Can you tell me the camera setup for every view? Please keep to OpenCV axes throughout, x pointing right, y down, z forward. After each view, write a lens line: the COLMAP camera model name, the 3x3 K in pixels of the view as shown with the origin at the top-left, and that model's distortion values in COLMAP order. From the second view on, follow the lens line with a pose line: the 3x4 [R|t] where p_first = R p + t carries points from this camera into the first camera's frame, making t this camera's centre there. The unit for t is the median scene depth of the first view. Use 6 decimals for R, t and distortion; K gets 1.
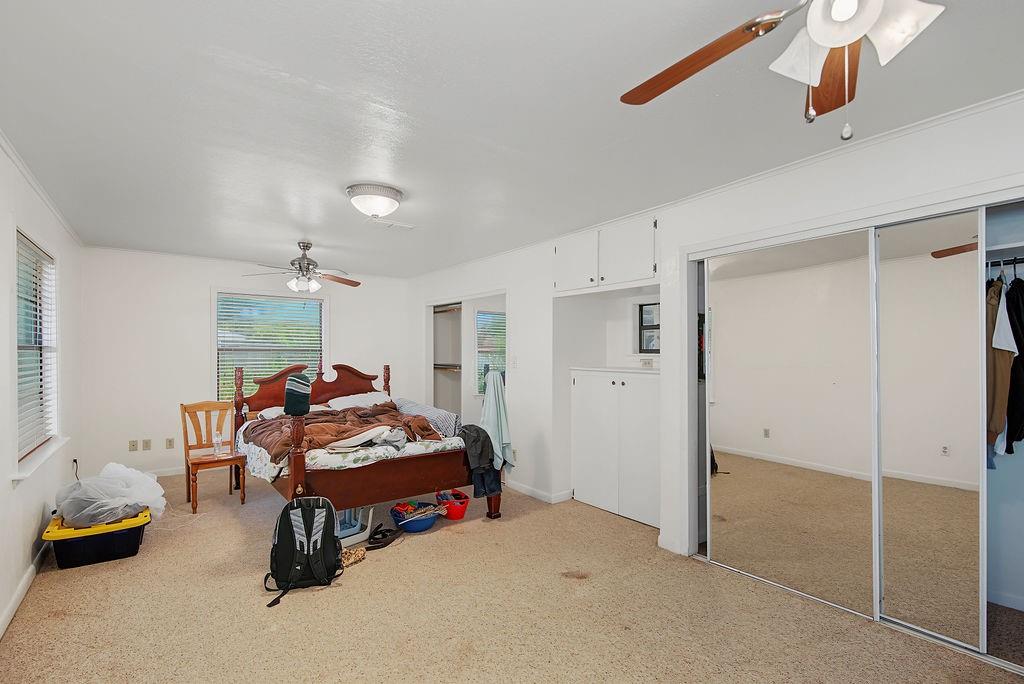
lens RADIAL K [[472.1, 0, 514.0], [0, 472.1, 355.6], [0, 0, 1]] dist [0.000445, 0.000295]
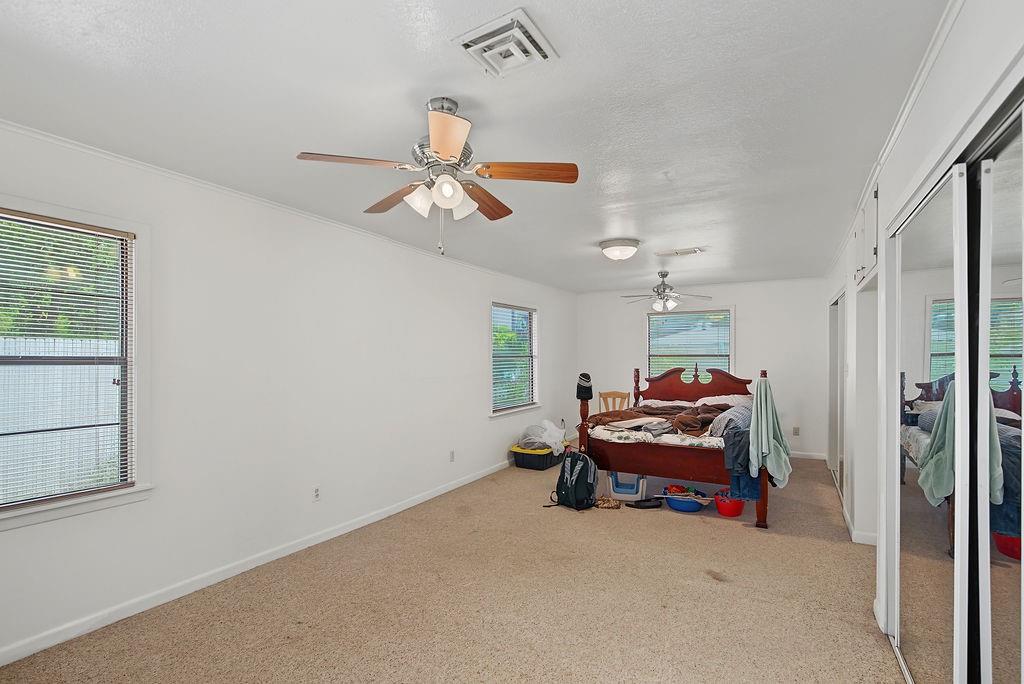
lens RADIAL K [[488.2, 0, 511.3], [0, 488.2, 356.5], [0, 0, 1]] dist [-0.000602, -0.000023]
pose [[0.391842, 0.000167, -0.920033, 0.757334], [-0.000940, 1.000000, -0.000219, -0.013166], [0.920032, 0.000950, 0.391842, 0.131910]]
